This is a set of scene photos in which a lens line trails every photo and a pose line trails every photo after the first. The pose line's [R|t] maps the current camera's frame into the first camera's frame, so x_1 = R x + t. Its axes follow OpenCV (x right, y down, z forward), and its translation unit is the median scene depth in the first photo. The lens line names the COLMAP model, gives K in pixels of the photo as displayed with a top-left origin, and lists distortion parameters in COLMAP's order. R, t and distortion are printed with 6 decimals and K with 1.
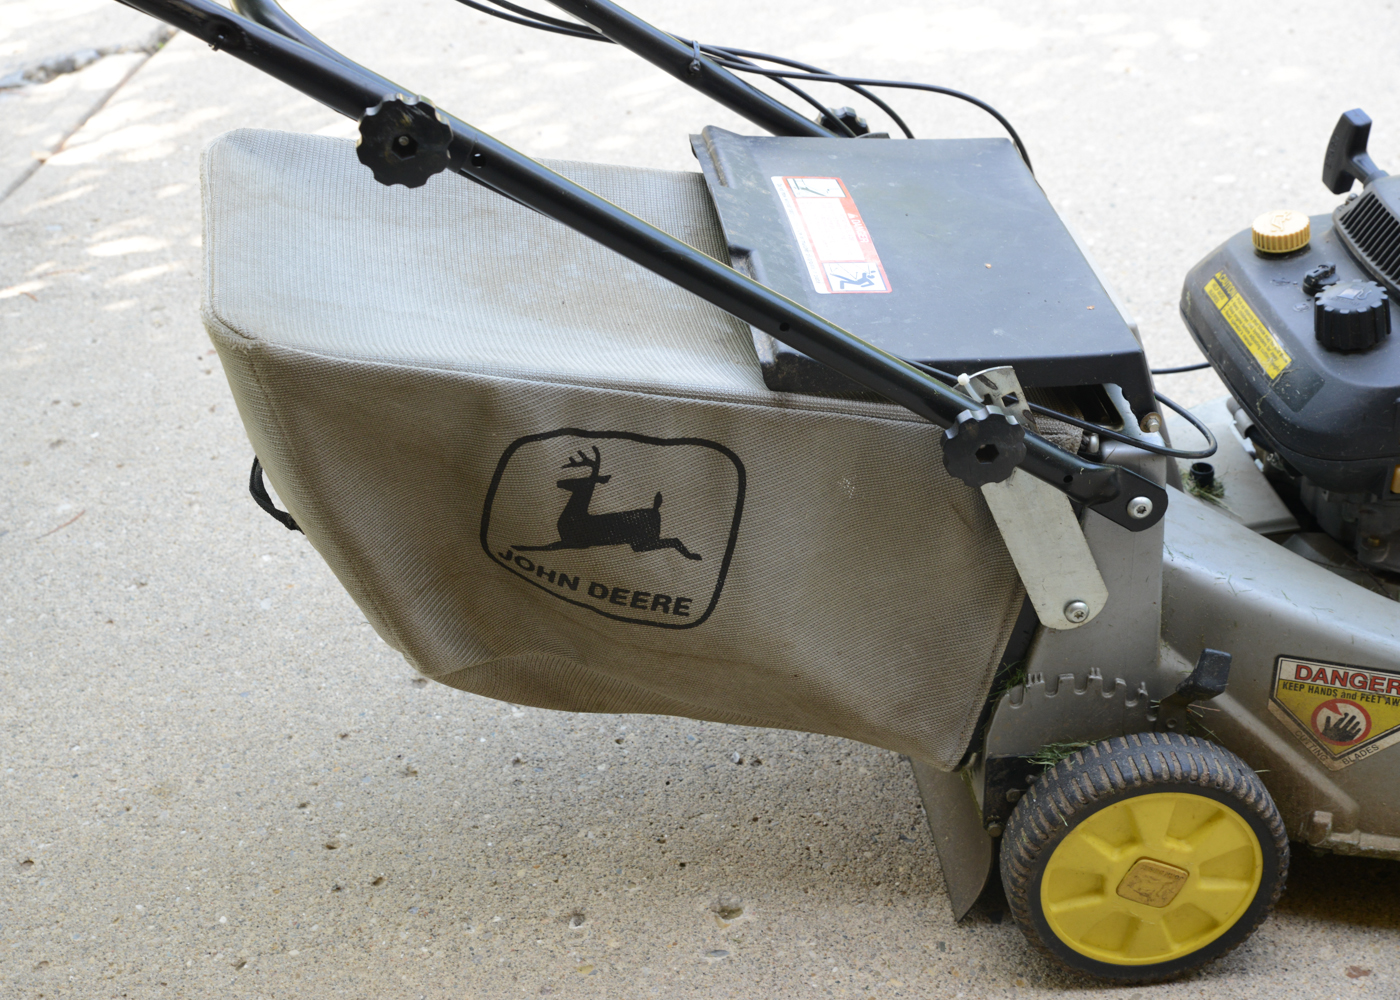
lens RADIAL K [[2379.9, 0, 700.0], [0, 2379.9, 500.0], [0, 0, 1]] dist [0.109091, 0.099110]
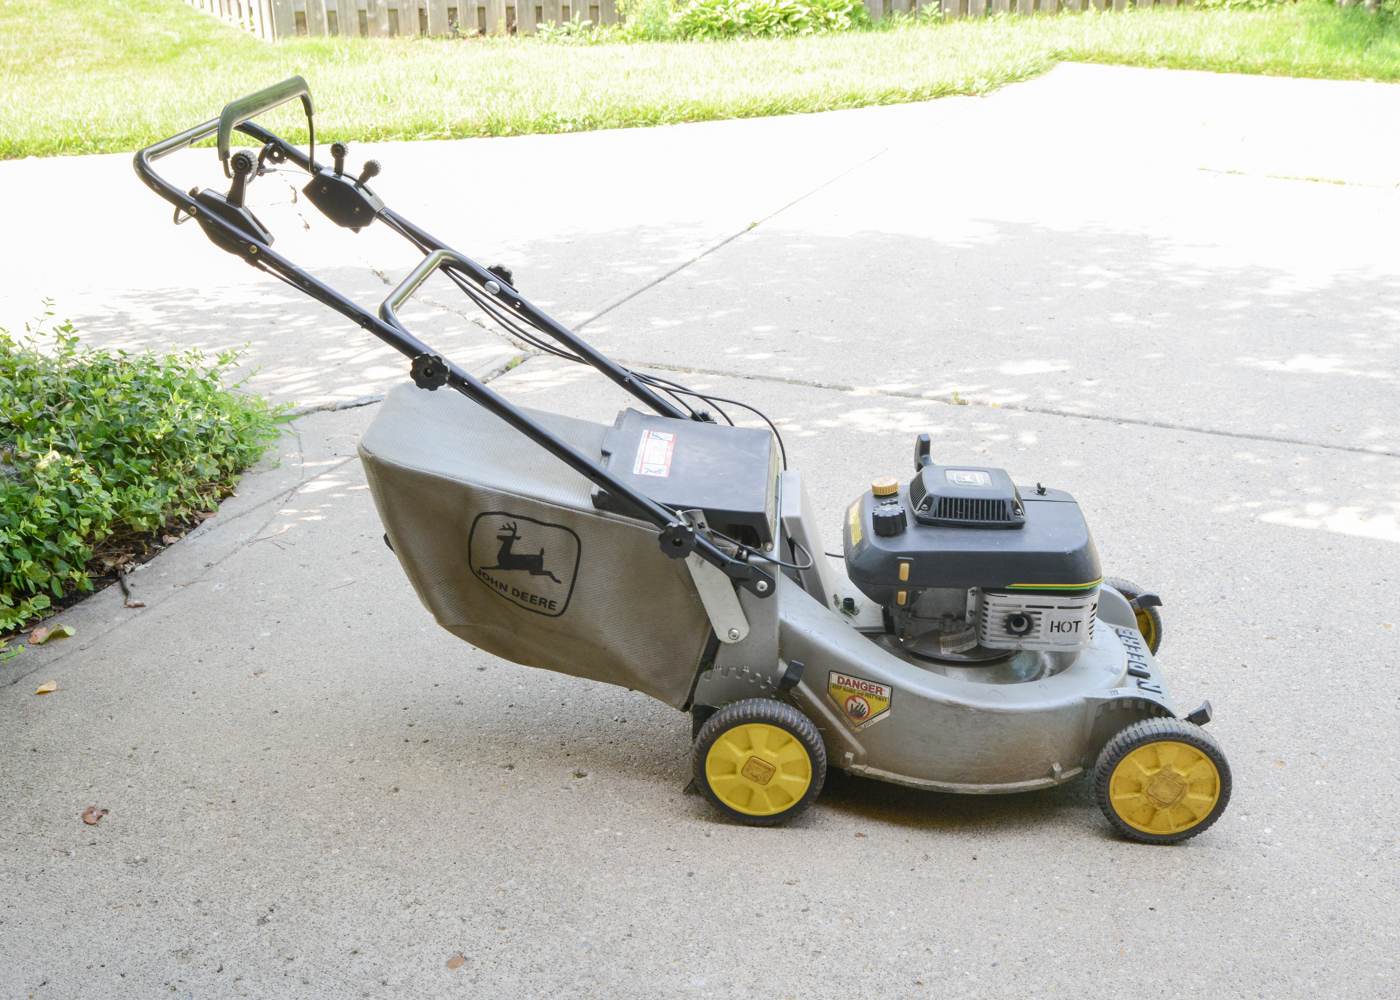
lens RADIAL K [[1640.8, 0, 700.0], [0, 1640.8, 500.0], [0, 0, 1]] dist [-0.007463, -0.000248]
pose [[0.980460, 0.117065, -0.158097, 0.343308], [-0.141788, 0.977619, -0.155427, 0.160615], [0.136364, 0.174806, 0.975114, -0.461541]]
